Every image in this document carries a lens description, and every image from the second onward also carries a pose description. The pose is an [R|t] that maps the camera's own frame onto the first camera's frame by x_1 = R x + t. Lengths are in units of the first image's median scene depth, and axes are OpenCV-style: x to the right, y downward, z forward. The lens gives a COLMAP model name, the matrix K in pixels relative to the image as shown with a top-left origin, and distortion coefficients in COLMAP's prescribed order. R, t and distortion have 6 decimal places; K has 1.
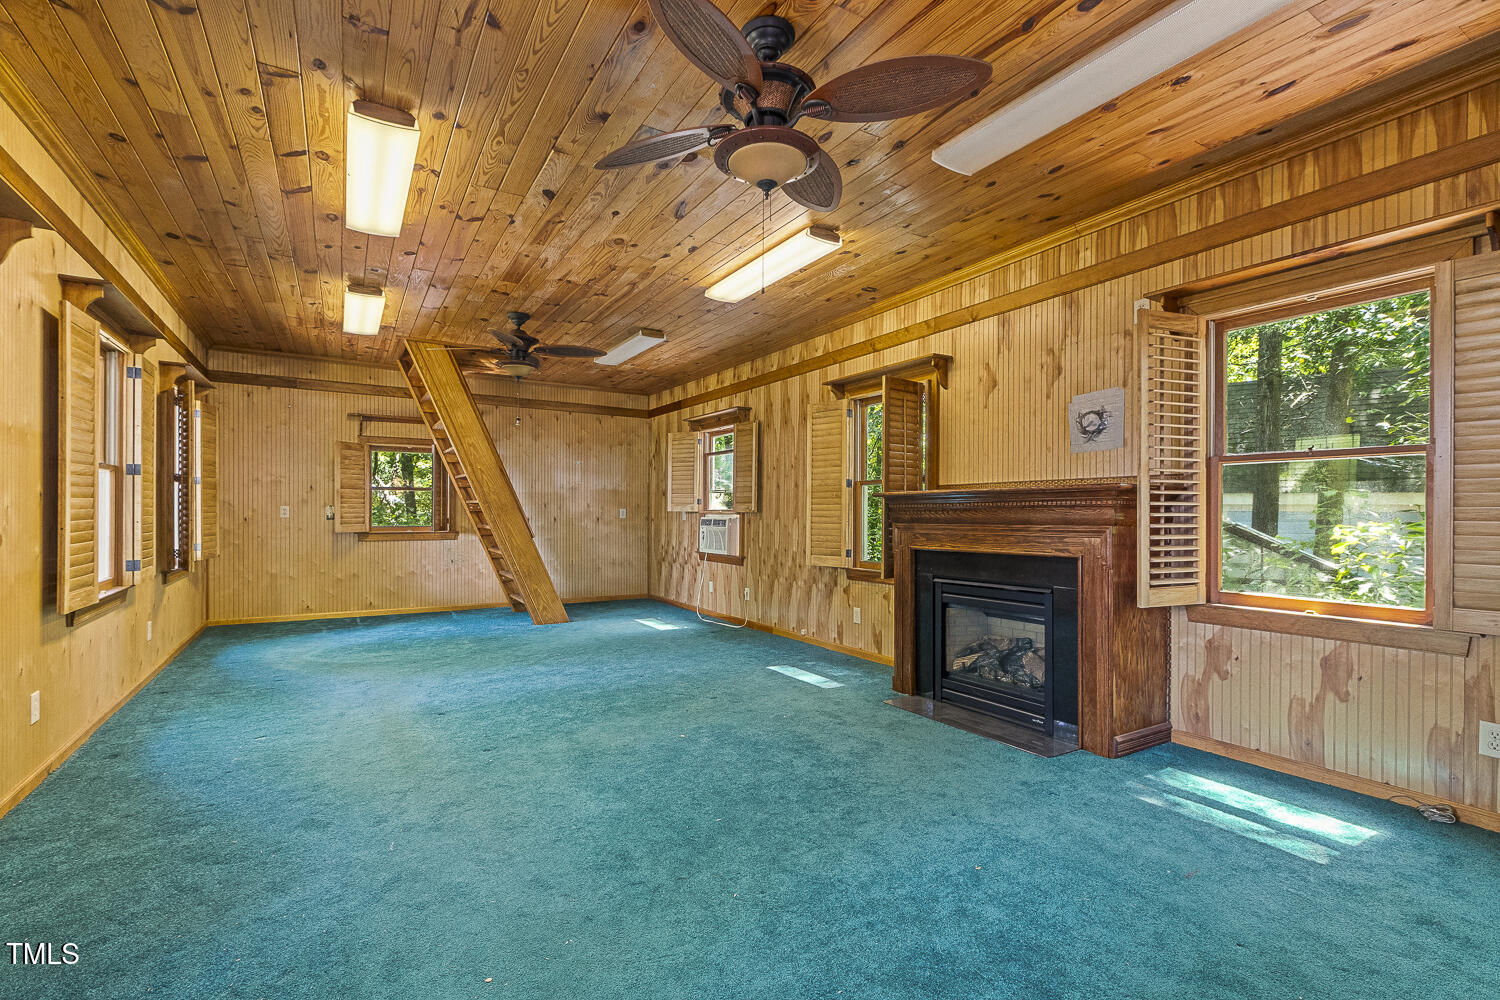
lens RADIAL K [[683.3, 0, 748.3], [0, 683.3, 513.3], [0, 0, 1]] dist [-0.001439, -0.000216]
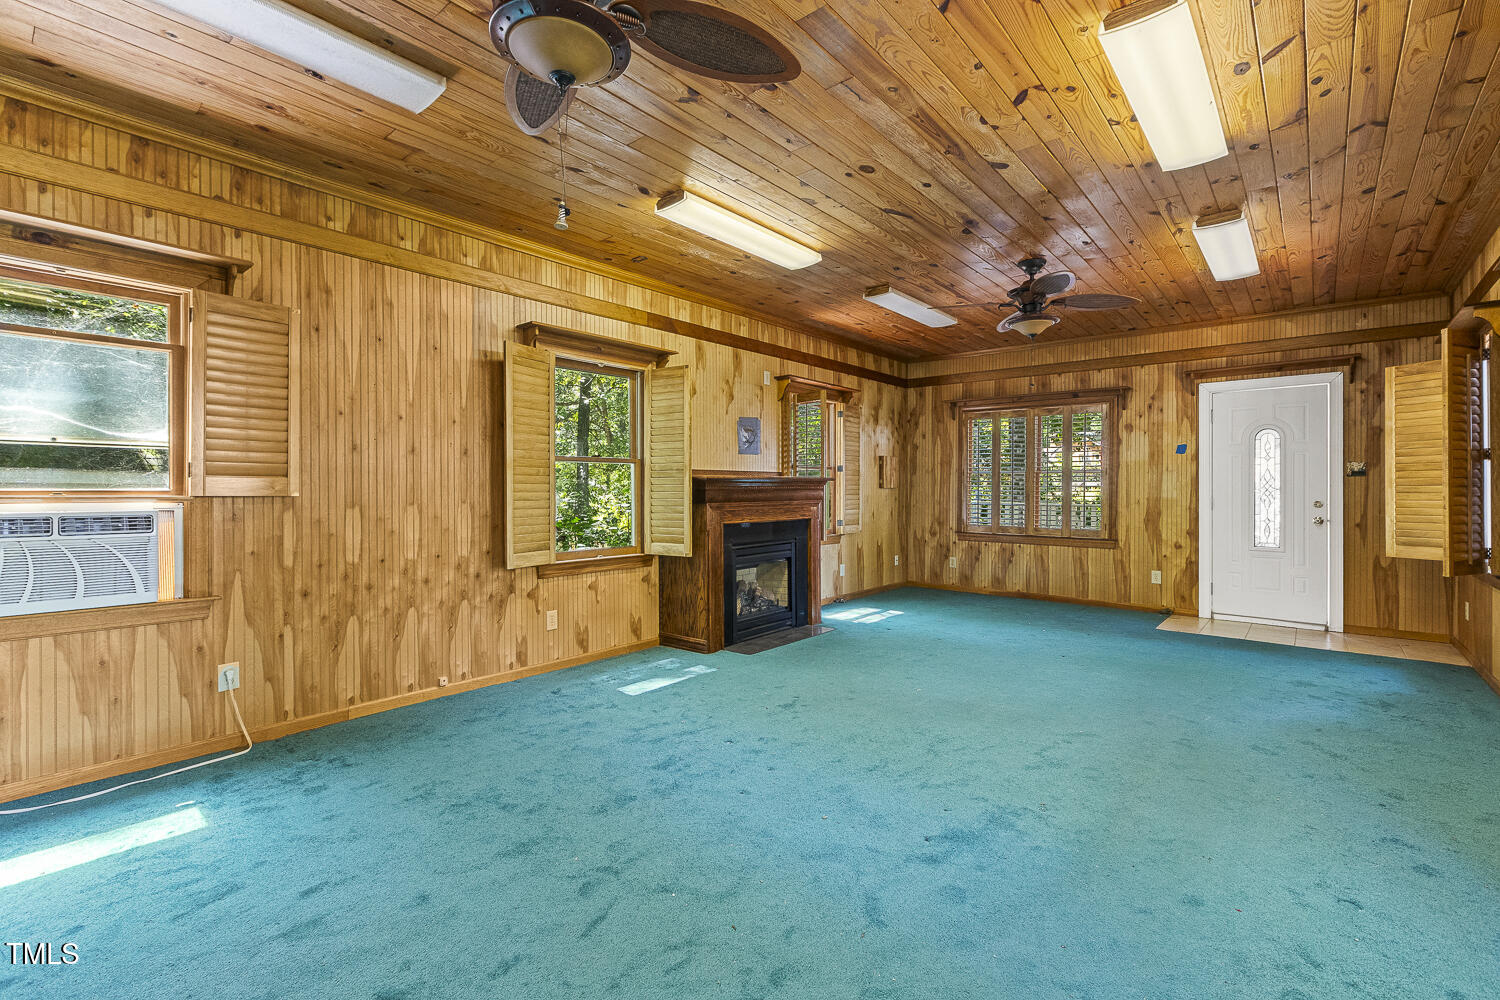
lens RADIAL K [[683.3, 0, 748.4], [0, 683.3, 490.0], [0, 0, 1]] dist [-0.001439, -0.000216]
pose [[-0.327702, 0.000197, 0.944781, -0.859649], [0.002957, 0.999995, 0.000817, -0.007802], [-0.944776, 0.003061, -0.327701, 1.306835]]
